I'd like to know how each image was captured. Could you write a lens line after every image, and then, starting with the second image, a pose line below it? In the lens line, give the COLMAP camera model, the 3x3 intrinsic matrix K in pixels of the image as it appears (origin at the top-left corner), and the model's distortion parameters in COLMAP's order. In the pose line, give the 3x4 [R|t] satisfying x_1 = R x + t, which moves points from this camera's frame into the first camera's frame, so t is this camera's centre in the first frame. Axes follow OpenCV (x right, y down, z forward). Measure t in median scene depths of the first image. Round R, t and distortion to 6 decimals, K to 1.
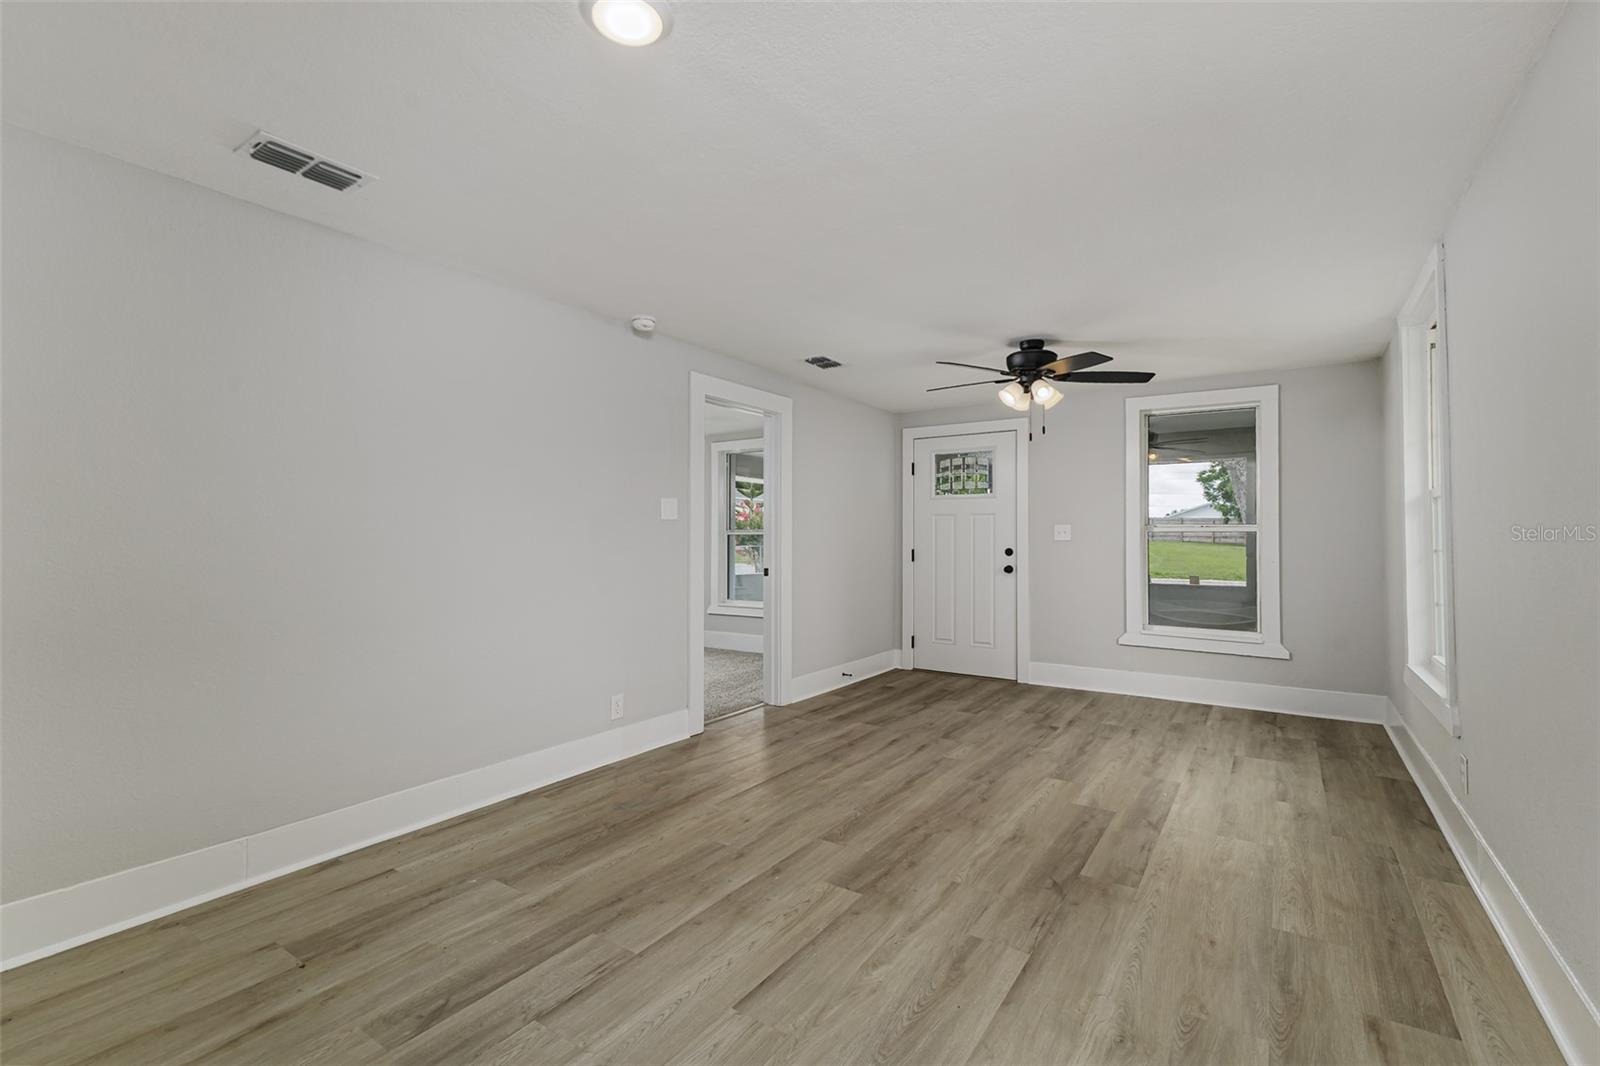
lens RADIAL K [[713.3, 0, 802.2], [0, 713.3, 531.5], [0, 0, 1]] dist [0.005204, -0.000607]
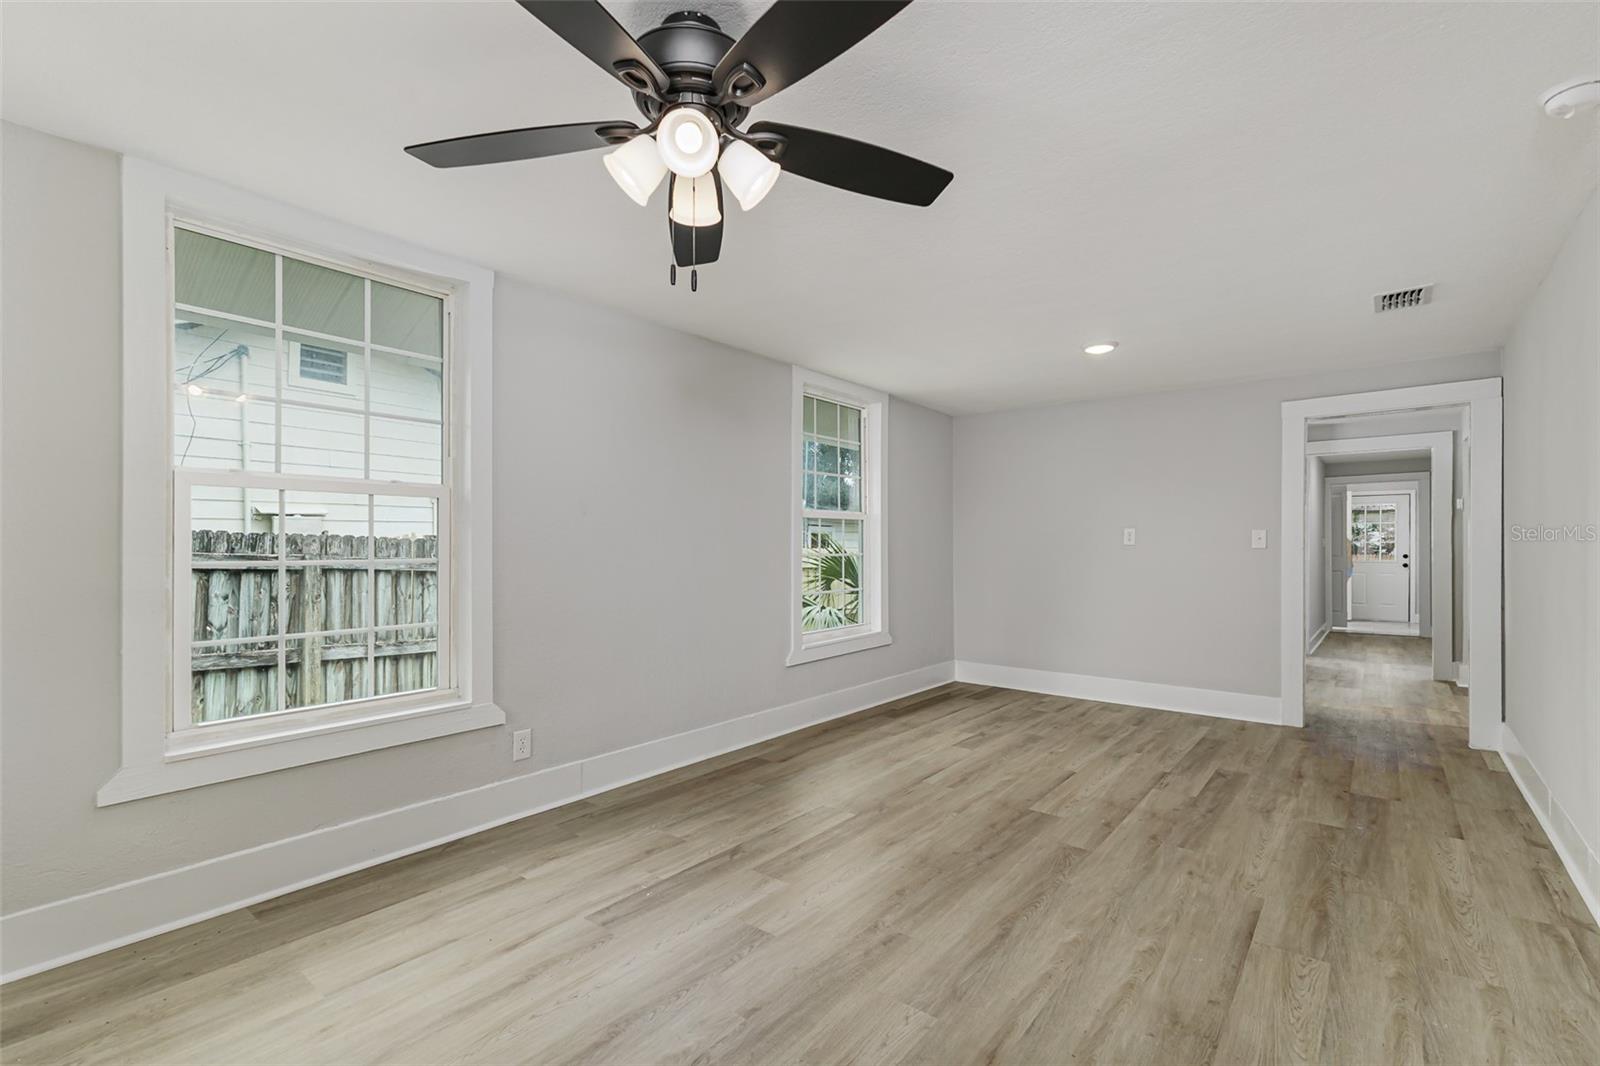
lens RADIAL K [[713.3, 0, 796.7], [0, 713.3, 545.2], [0, 0, 1]] dist [0.005204, -0.000607]
pose [[-0.996058, 0.003786, 0.088627, 0.339267], [0.002227, 0.999841, -0.017684, 0.023925], [-0.088680, -0.017417, -0.995908, 2.030535]]
